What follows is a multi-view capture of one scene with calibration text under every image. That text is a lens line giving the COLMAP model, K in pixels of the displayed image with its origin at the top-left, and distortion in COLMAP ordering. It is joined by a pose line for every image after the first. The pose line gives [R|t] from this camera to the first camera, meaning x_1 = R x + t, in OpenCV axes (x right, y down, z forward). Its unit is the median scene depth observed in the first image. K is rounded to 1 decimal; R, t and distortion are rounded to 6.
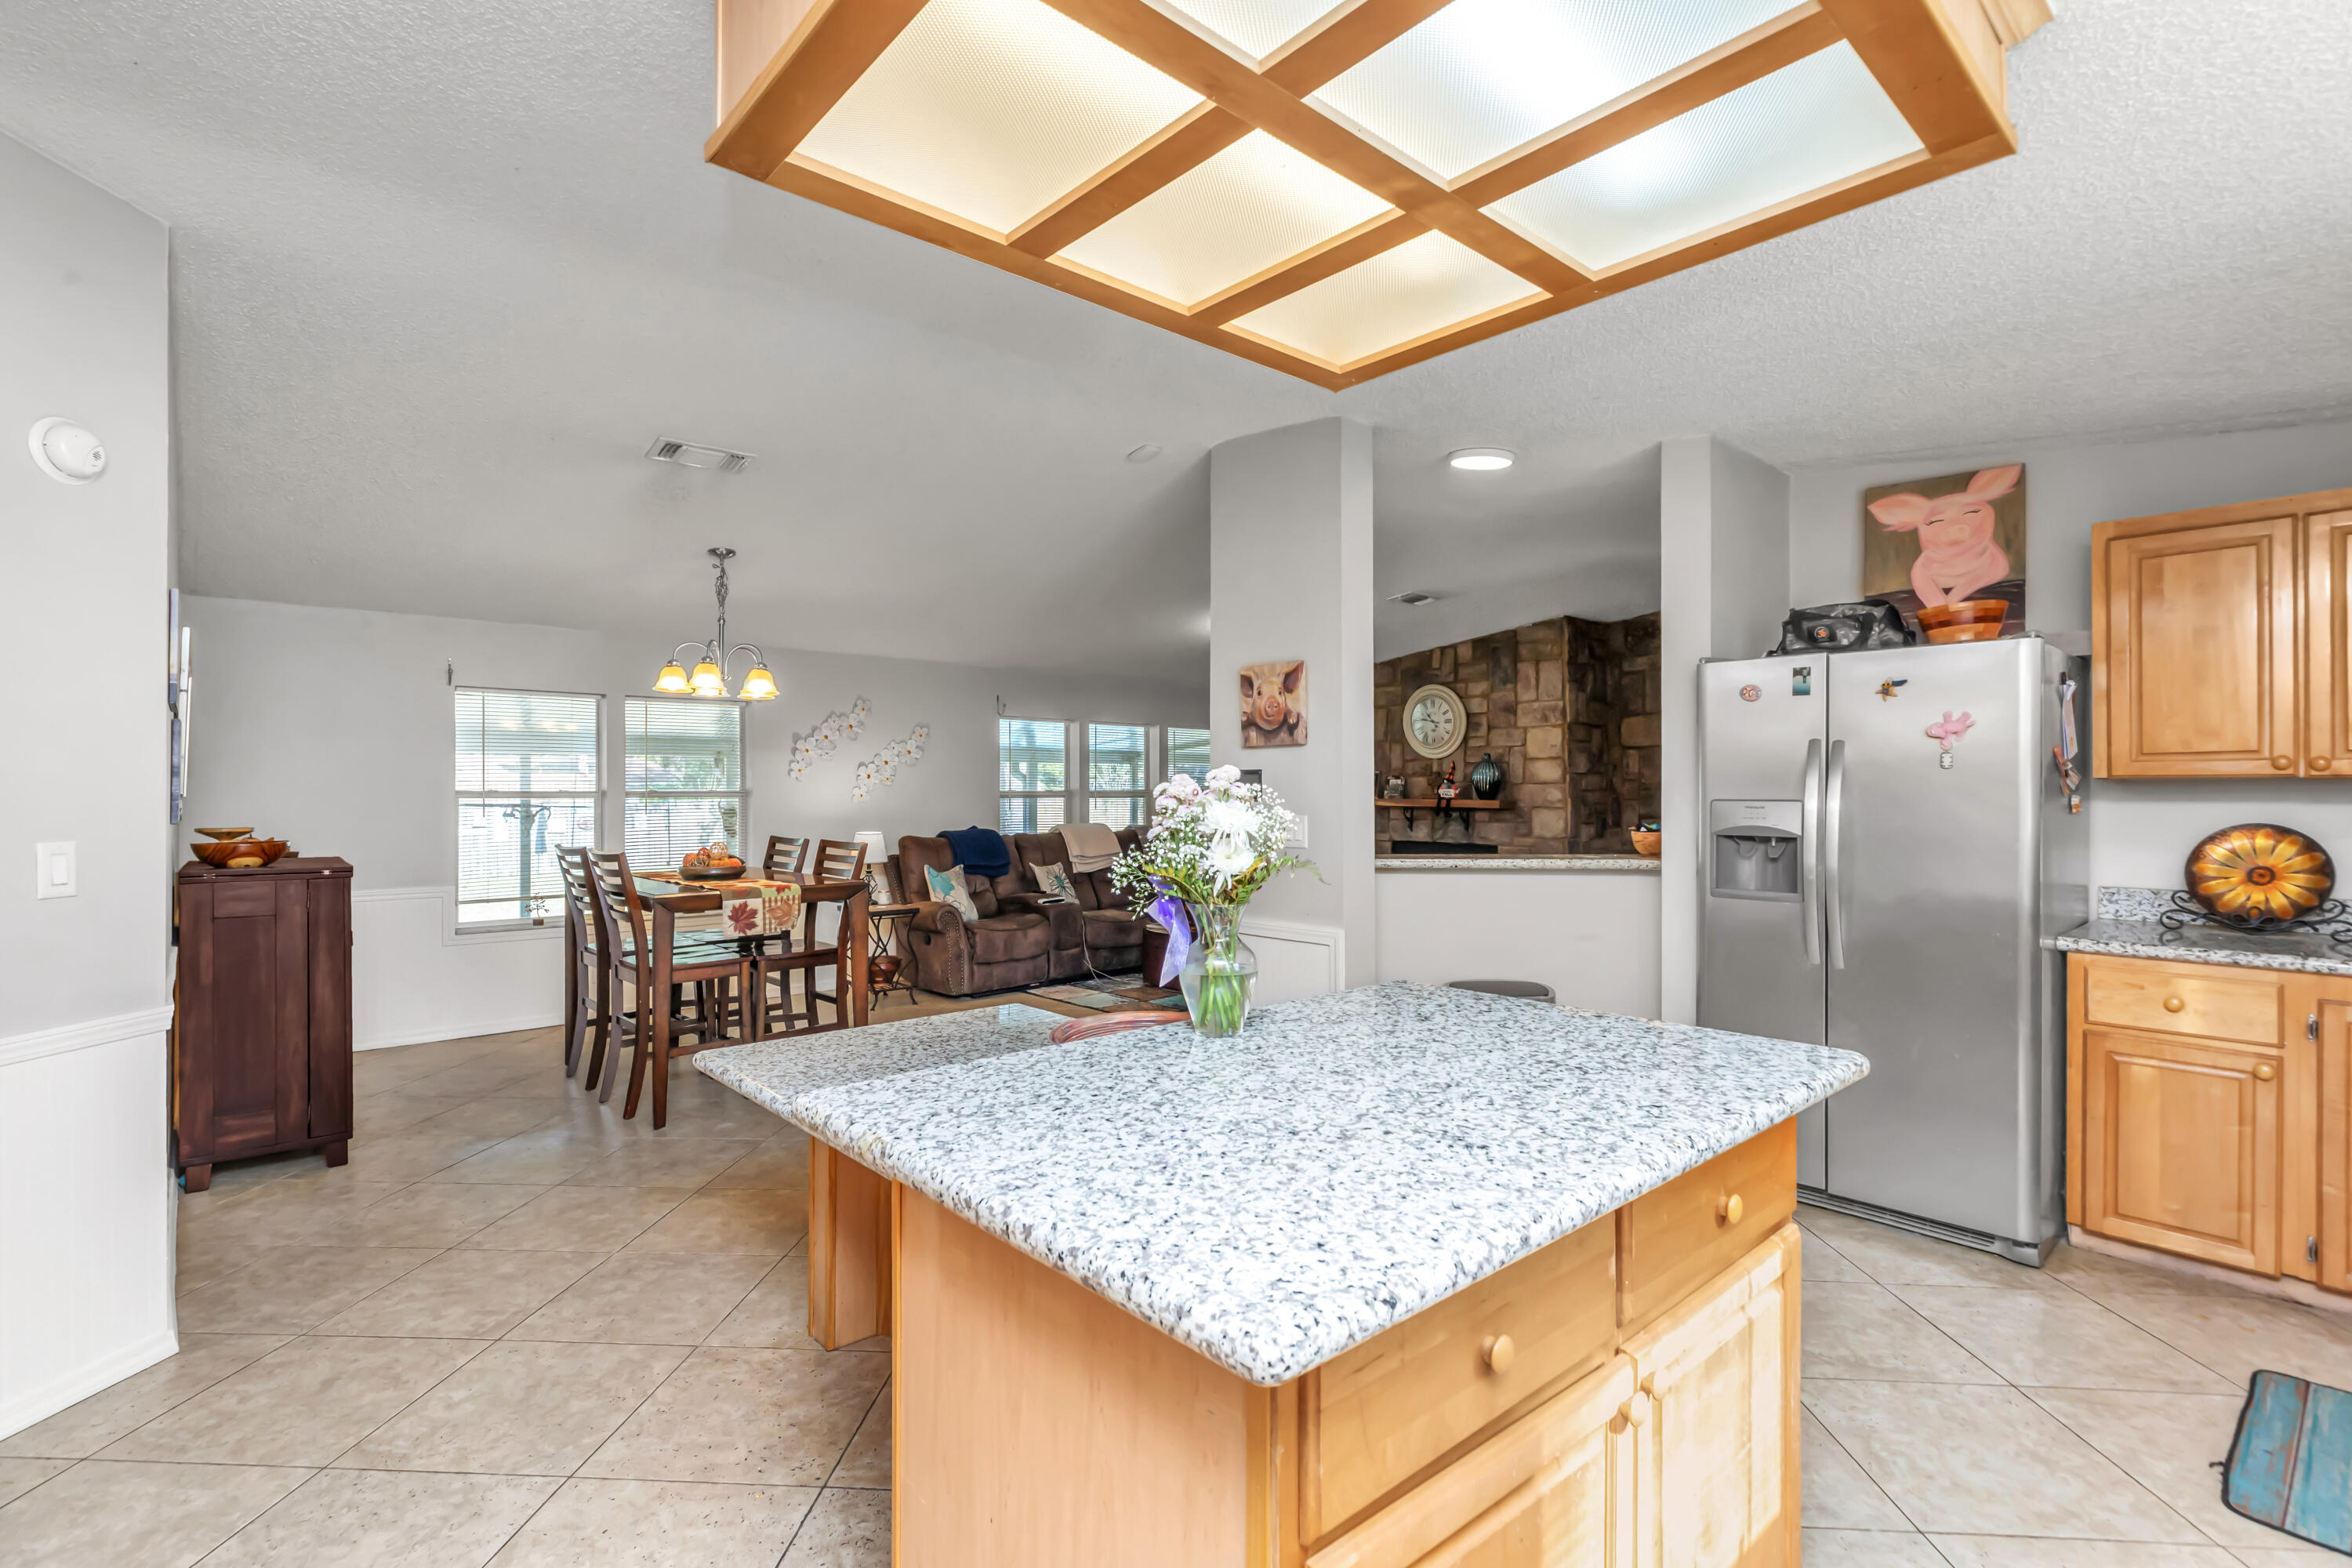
lens RADIAL K [[1108.1, 0, 1118.5], [0, 1108.1, 790.1], [0, 0, 1]] dist [0.007410, 0.000408]
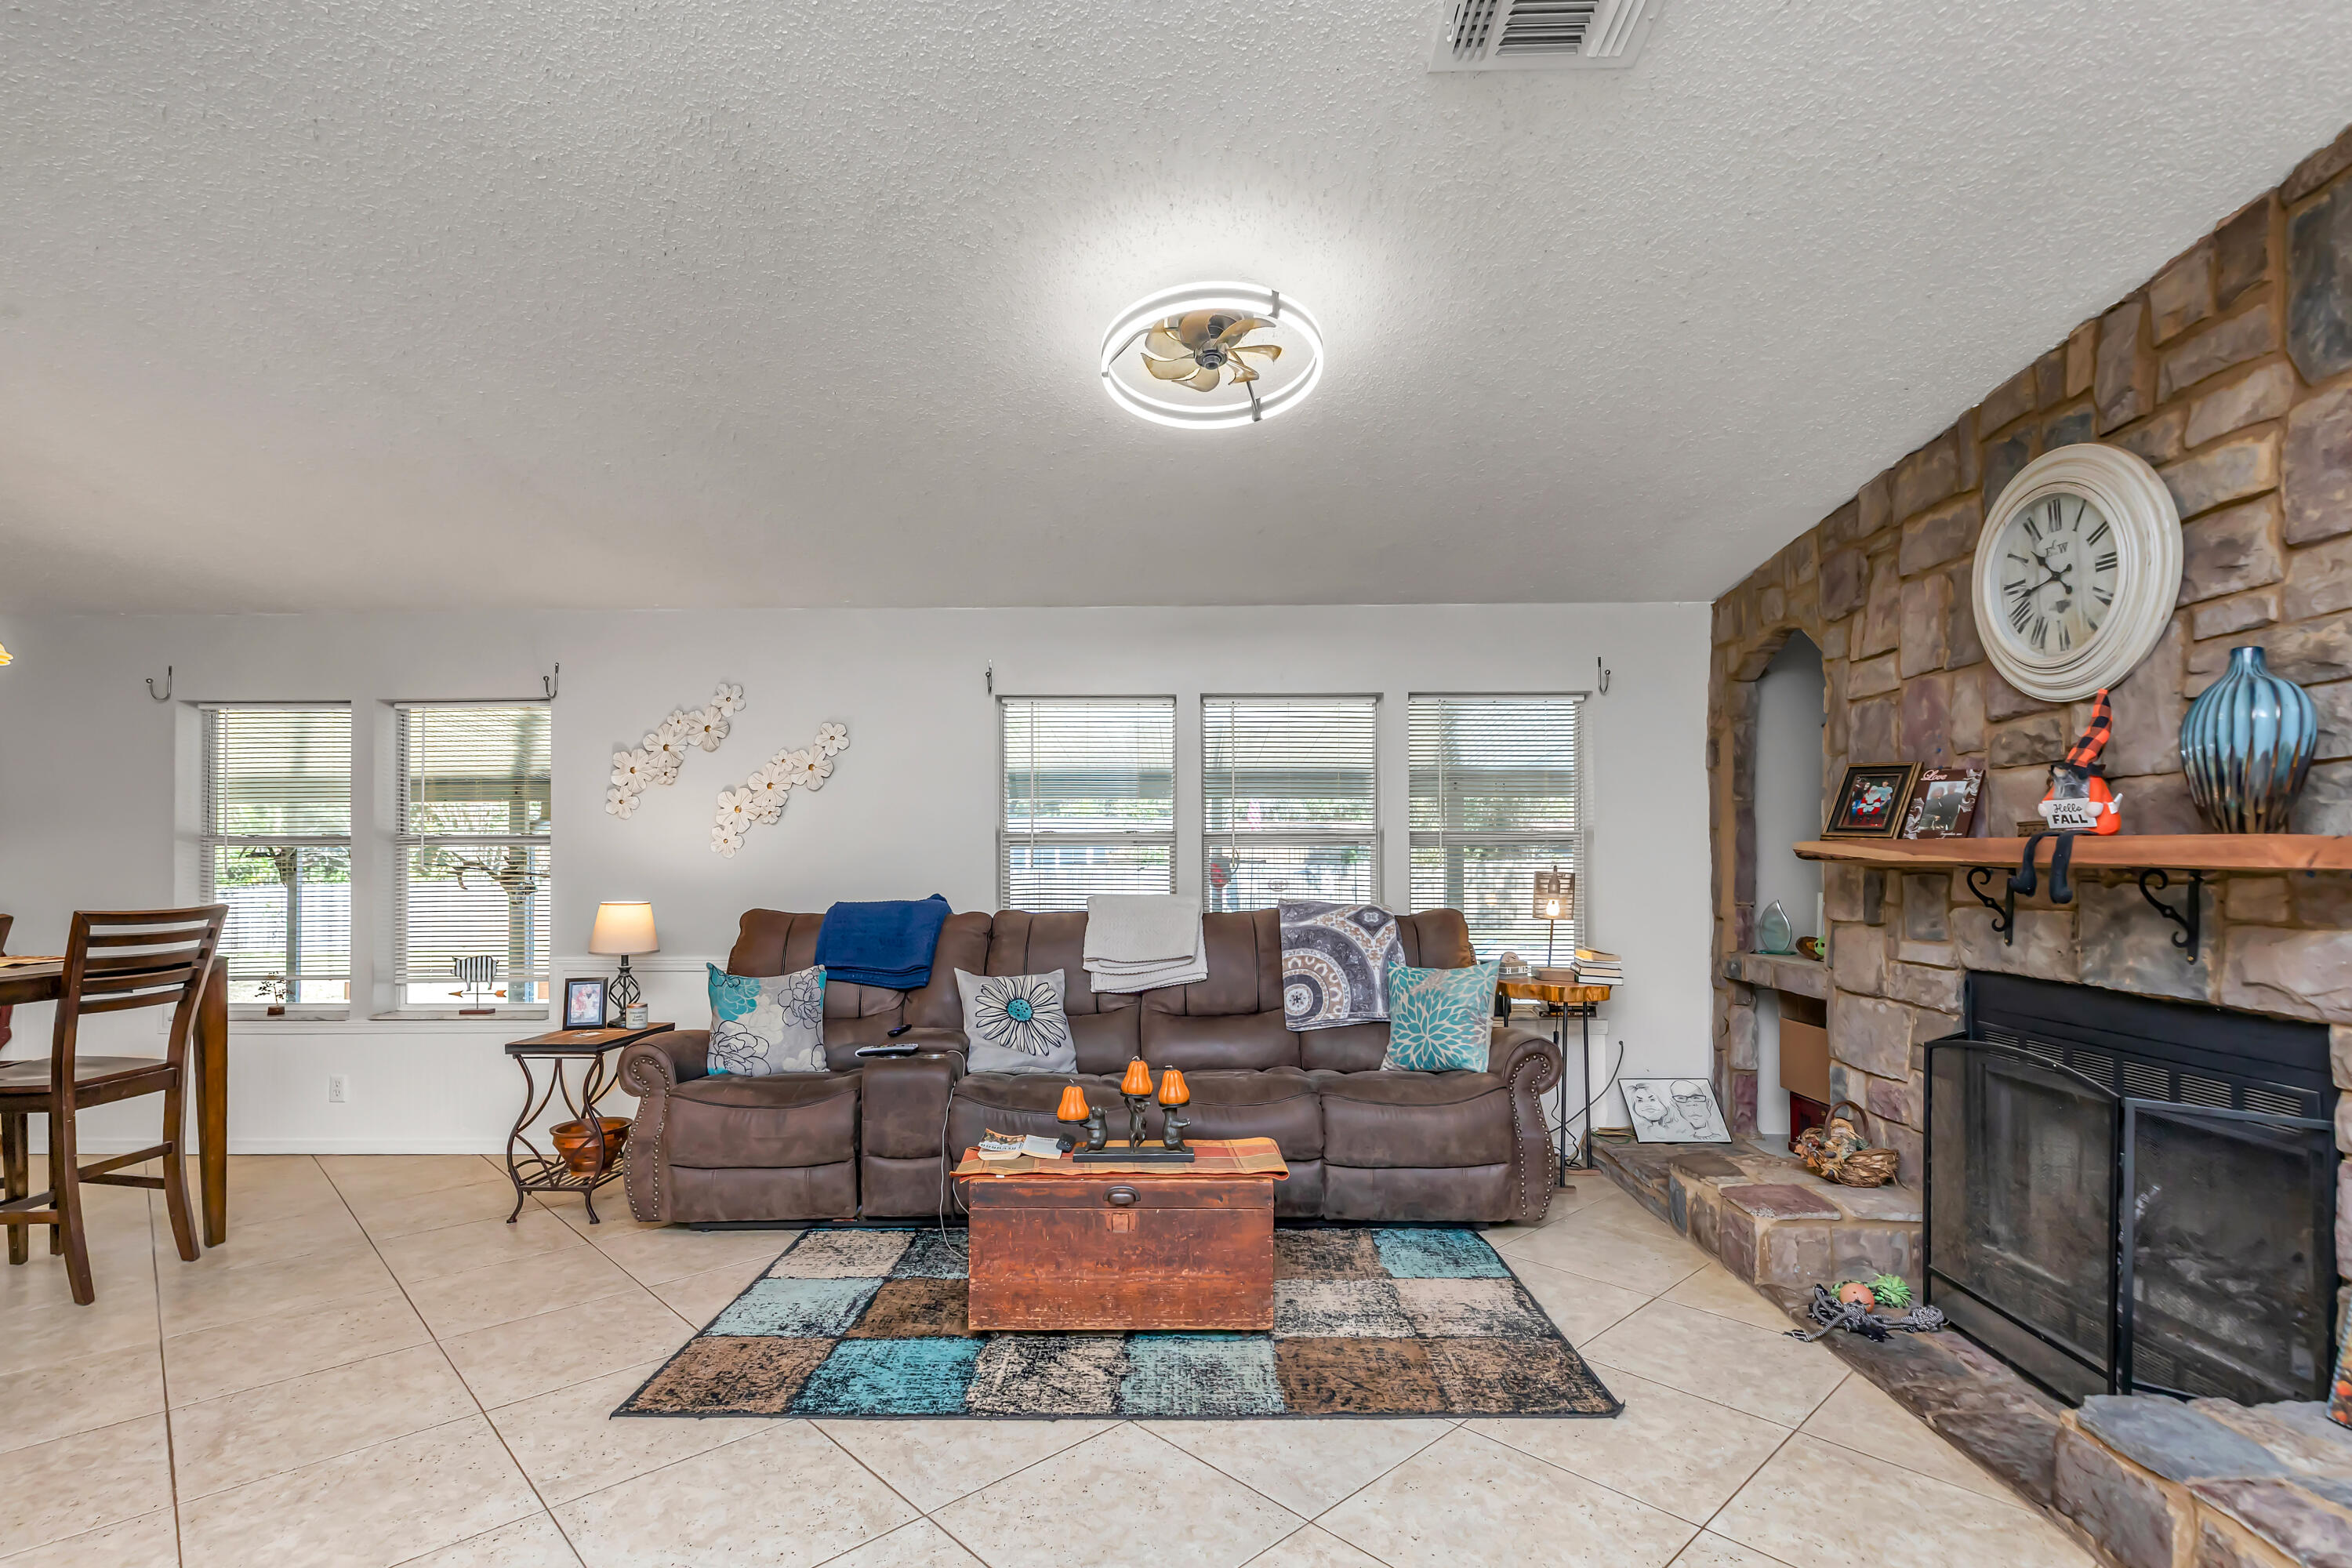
lens RADIAL K [[1108.1, 0, 1141.9], [0, 1108.1, 838.7], [0, 0, 1]] dist [0.007410, 0.000408]
pose [[0.735815, -0.010857, -0.677095, 0.333535], [0.003240, 0.999916, -0.012513, 0.012089], [0.677174, 0.007014, 0.735789, 0.678992]]
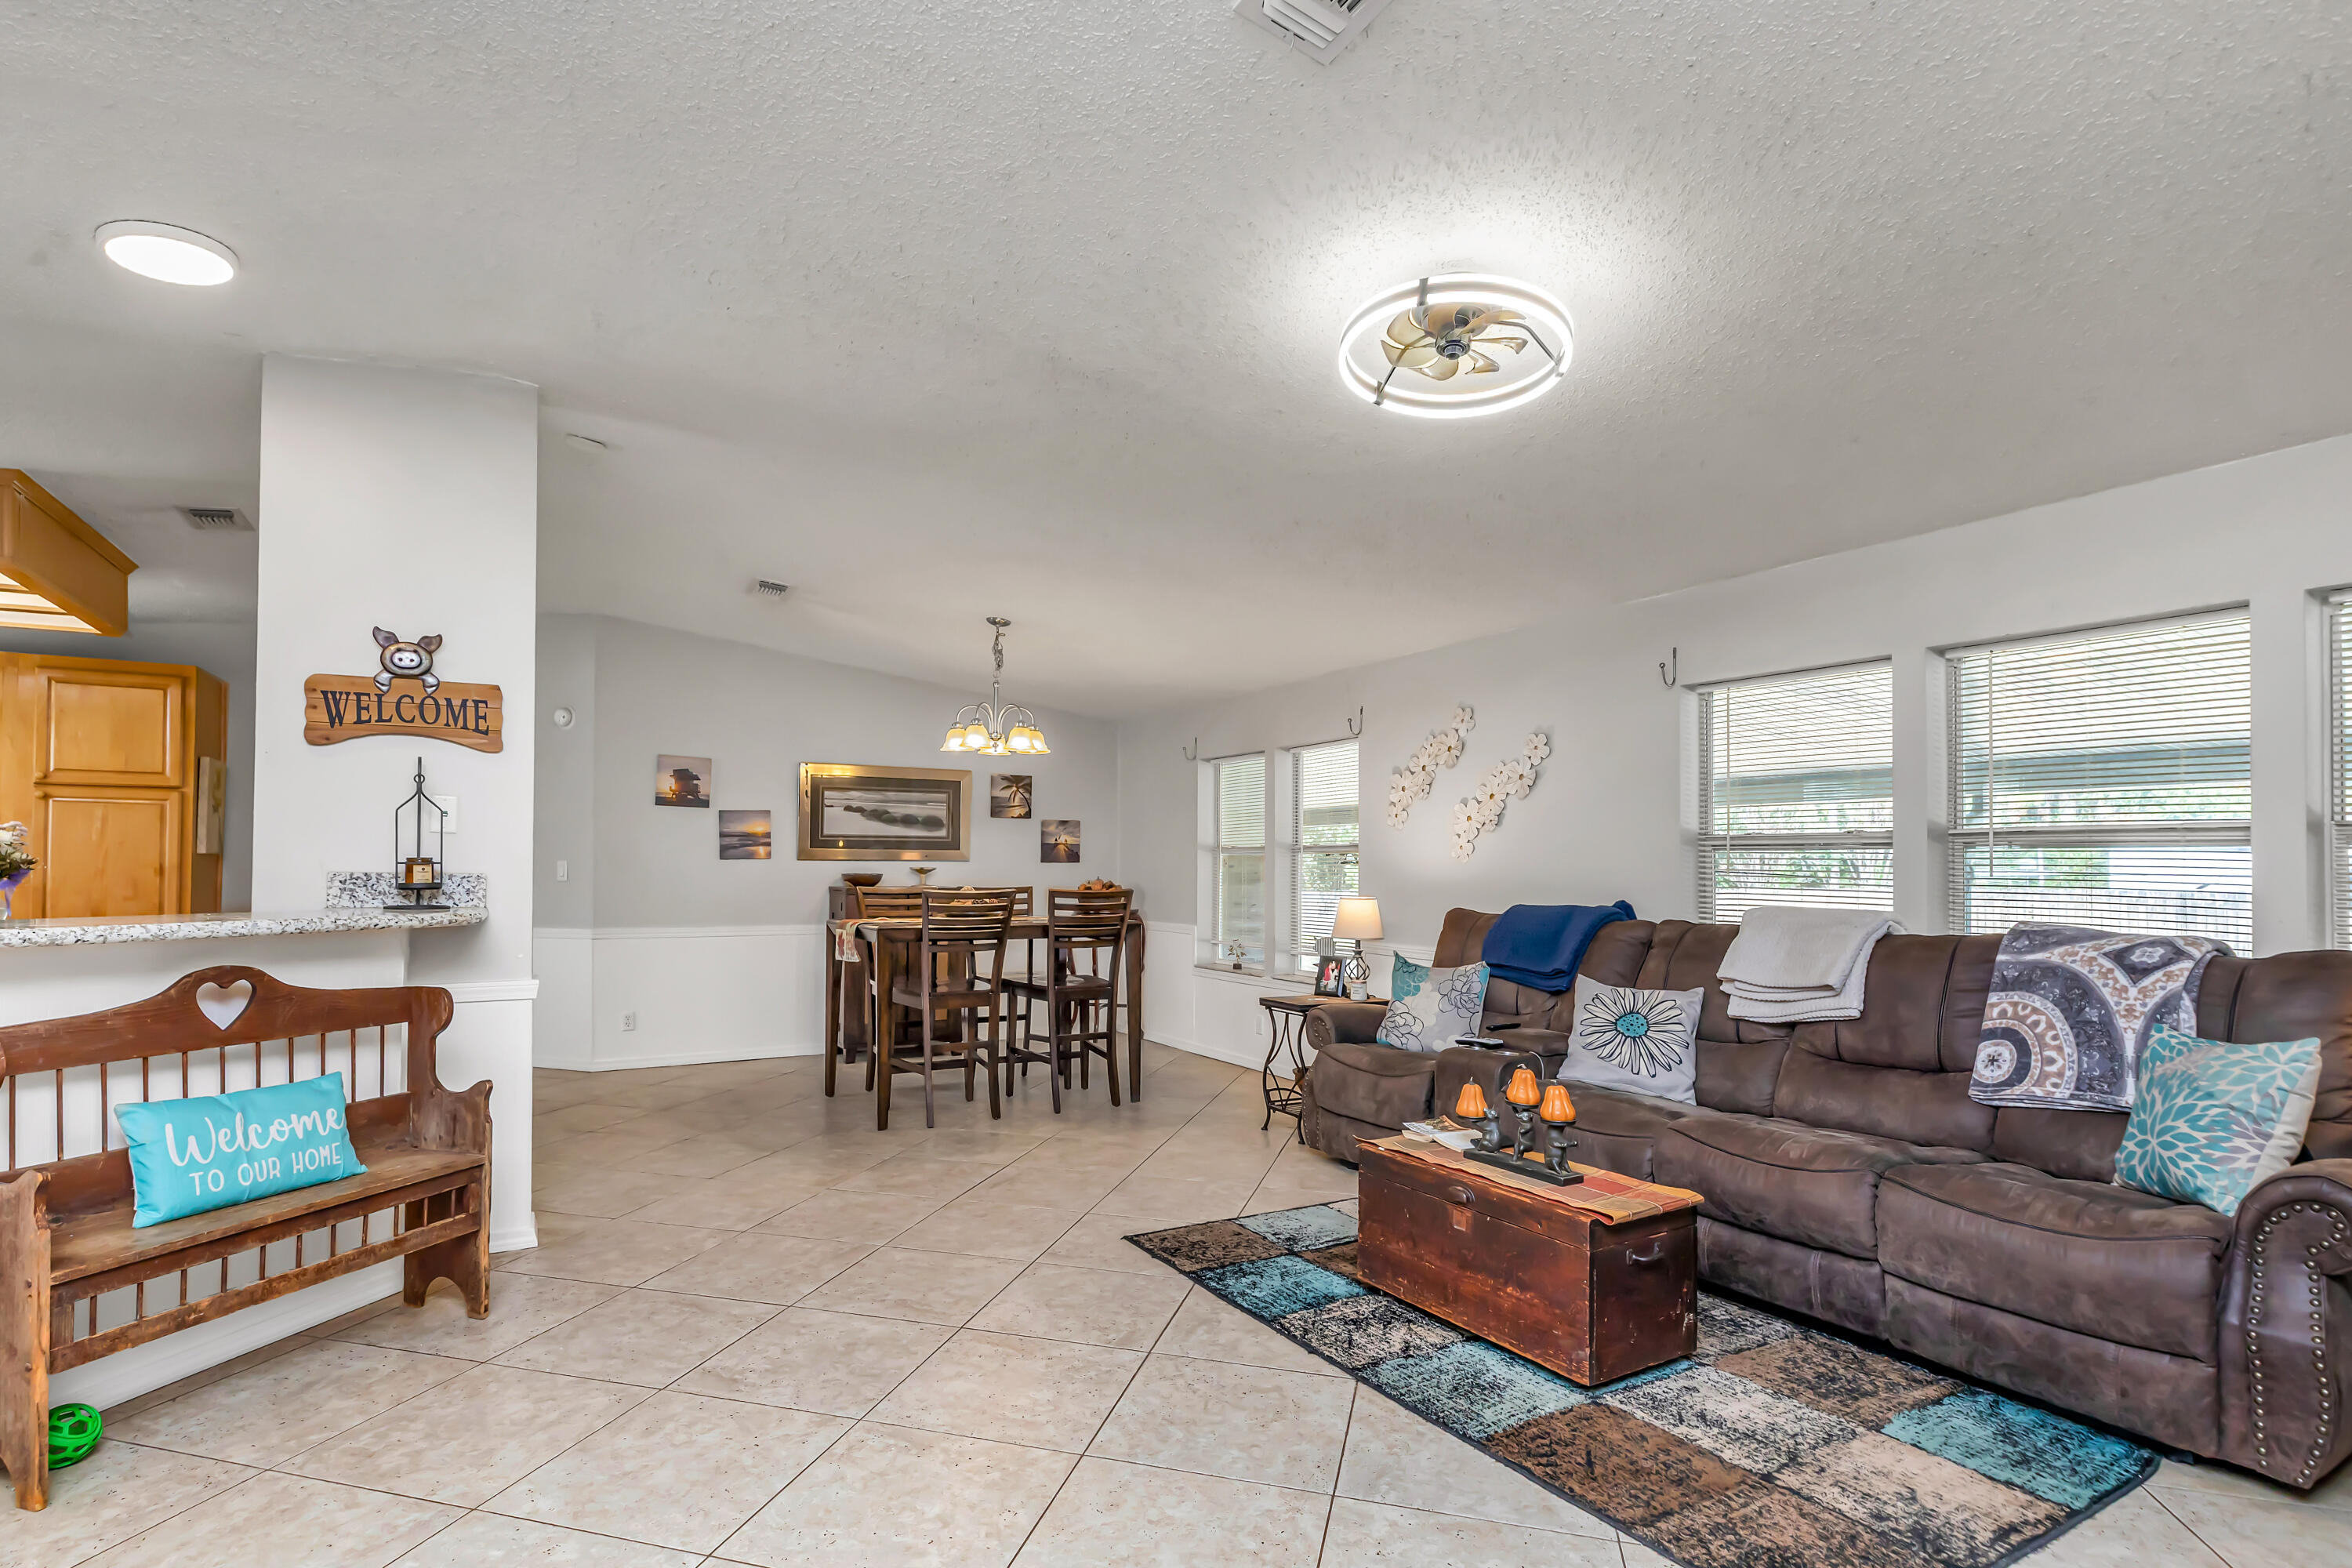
lens RADIAL K [[1108.1, 0, 1139.4], [0, 1108.1, 854.9], [0, 0, 1]] dist [0.007410, 0.000408]
pose [[-0.194378, -0.010407, -0.980872, 0.456966], [-0.003566, 0.999945, -0.009903, 0.016732], [0.980920, 0.001573, -0.194404, 0.901289]]
